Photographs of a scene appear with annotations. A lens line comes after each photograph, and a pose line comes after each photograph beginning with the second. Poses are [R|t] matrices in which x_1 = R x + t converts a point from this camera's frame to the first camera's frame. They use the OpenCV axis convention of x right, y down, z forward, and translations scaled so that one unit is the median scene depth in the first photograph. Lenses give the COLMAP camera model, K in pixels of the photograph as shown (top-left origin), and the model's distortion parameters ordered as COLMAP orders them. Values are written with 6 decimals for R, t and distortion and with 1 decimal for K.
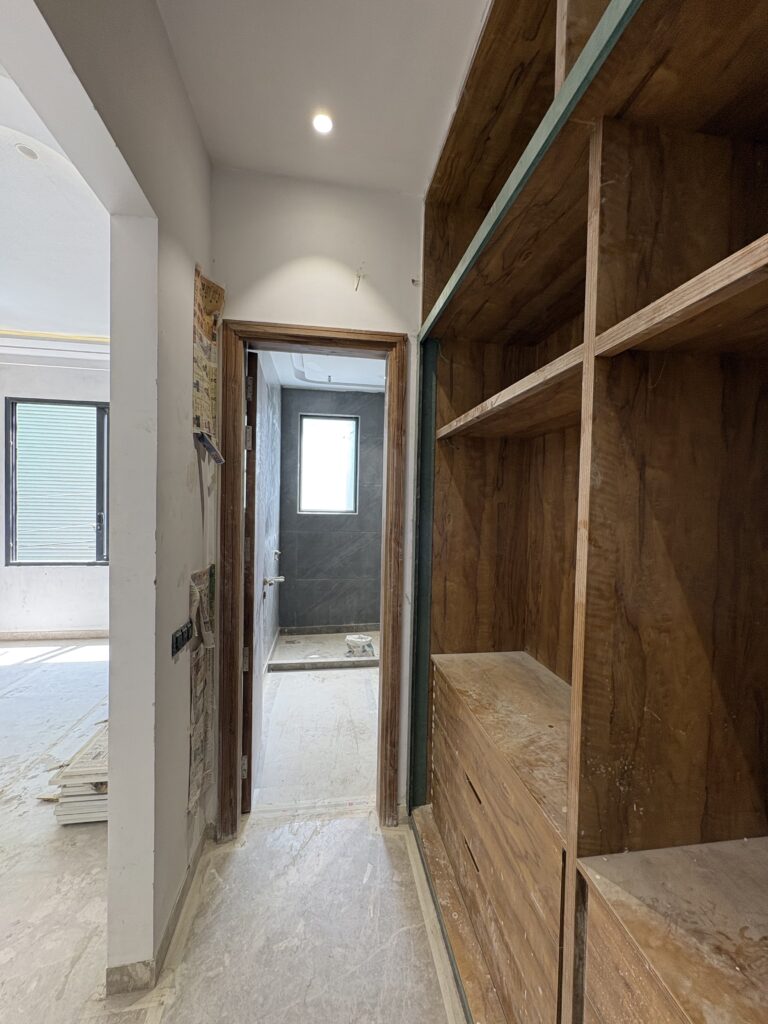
lens RADIAL K [[412.1, 0, 384.0], [0, 412.1, 512.0], [0, 0, 1]] dist [-0.001825, -0.000140]
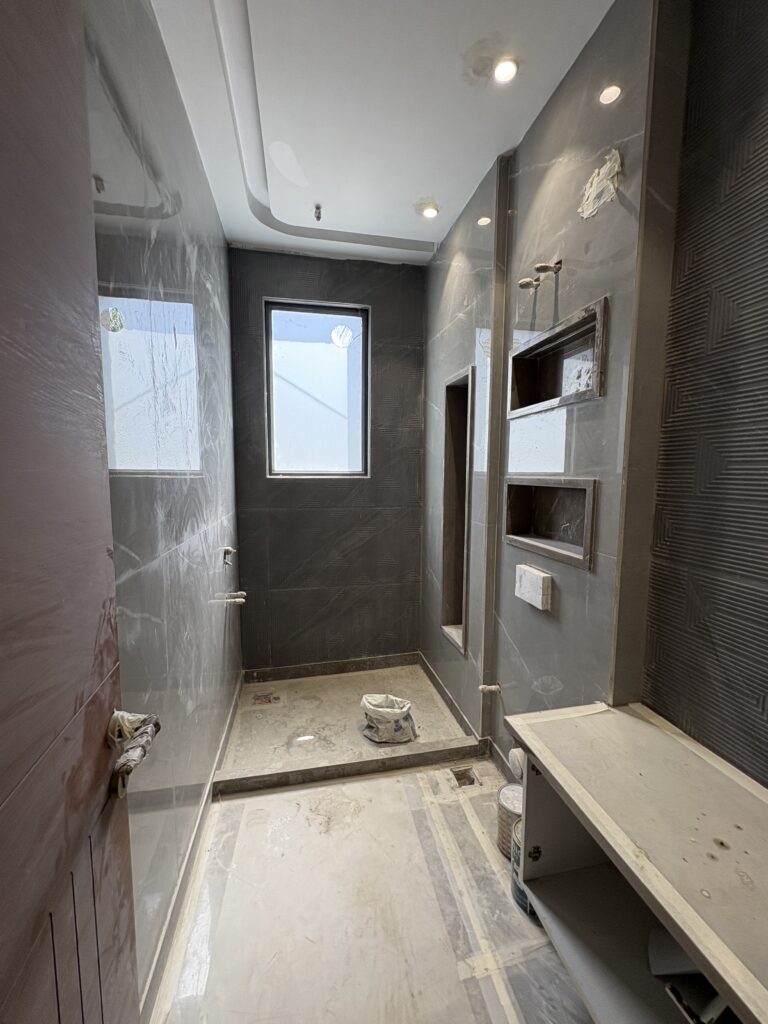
lens RADIAL K [[412.1, 0, 384.0], [0, 412.1, 512.0], [0, 0, 1]] dist [-0.001825, -0.000140]
pose [[0.998686, -0.019874, 0.047246, -0.074029], [0.016285, 0.997038, 0.075162, 0.010381], [-0.048600, -0.074294, 0.996051, 0.411687]]
